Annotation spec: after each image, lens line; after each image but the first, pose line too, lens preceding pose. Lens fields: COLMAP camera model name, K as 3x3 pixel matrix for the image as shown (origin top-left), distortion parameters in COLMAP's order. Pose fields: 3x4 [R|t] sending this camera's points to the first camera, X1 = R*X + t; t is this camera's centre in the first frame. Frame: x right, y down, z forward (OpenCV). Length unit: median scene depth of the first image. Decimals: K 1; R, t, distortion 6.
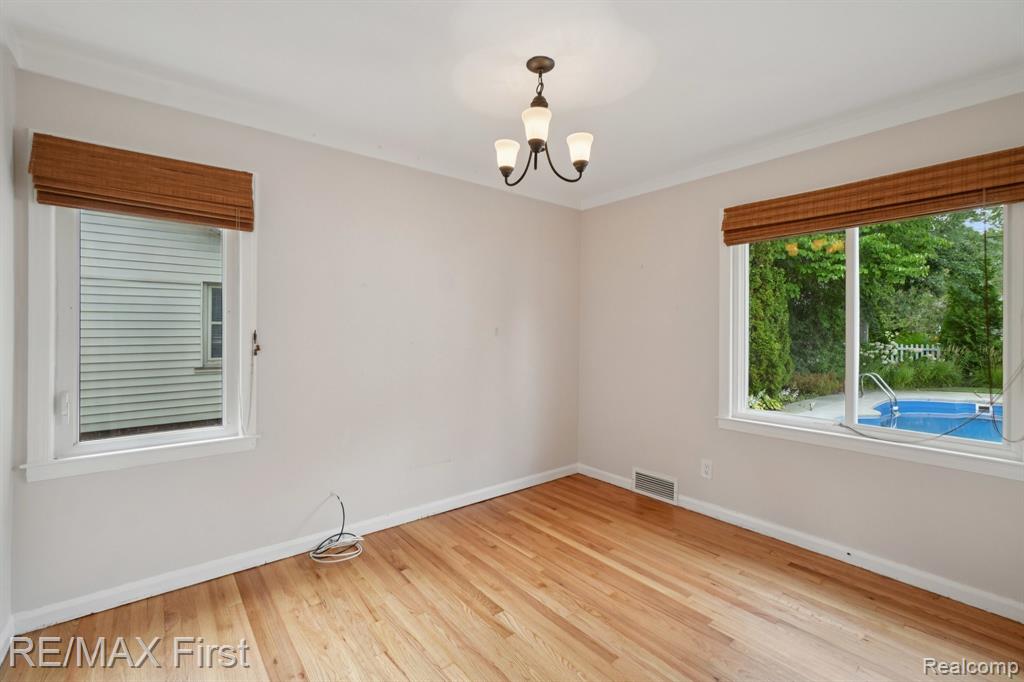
lens RADIAL K [[444.4, 0, 509.4], [0, 444.4, 331.3], [0, 0, 1]] dist [-0.003007, 0.000075]
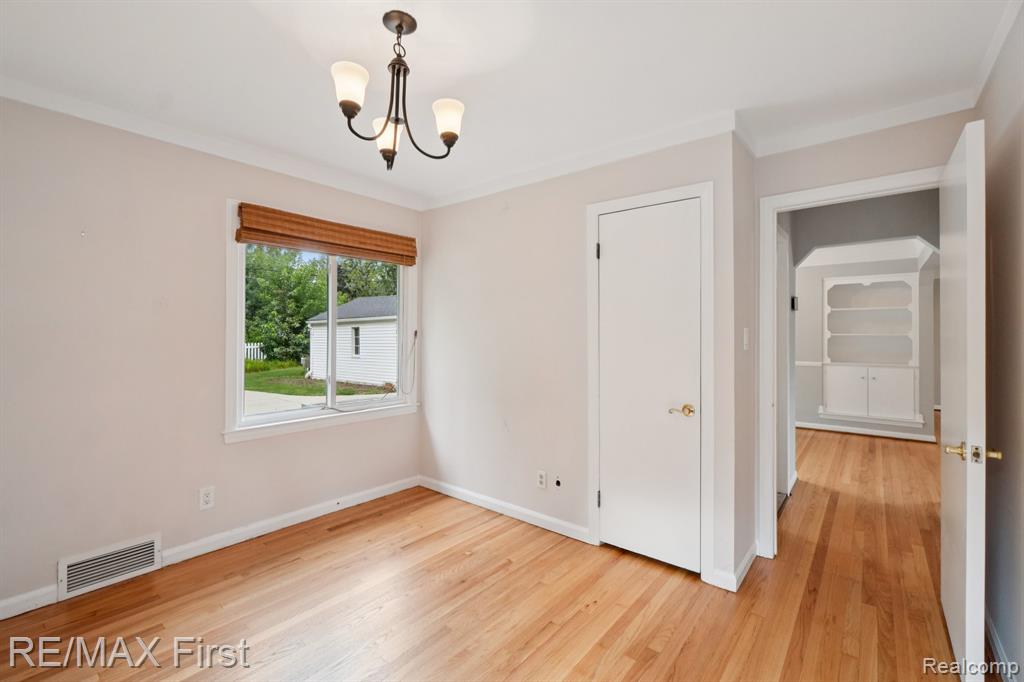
lens RADIAL K [[441.0, 0, 515.2], [0, 441.0, 335.9], [0, 0, 1]] dist [-0.013665, 0.004515]
pose [[-0.204795, -0.007474, 0.978776, -0.581795], [-0.000432, 0.999971, 0.007546, -0.006787], [-0.978805, 0.001123, -0.204792, 0.702971]]
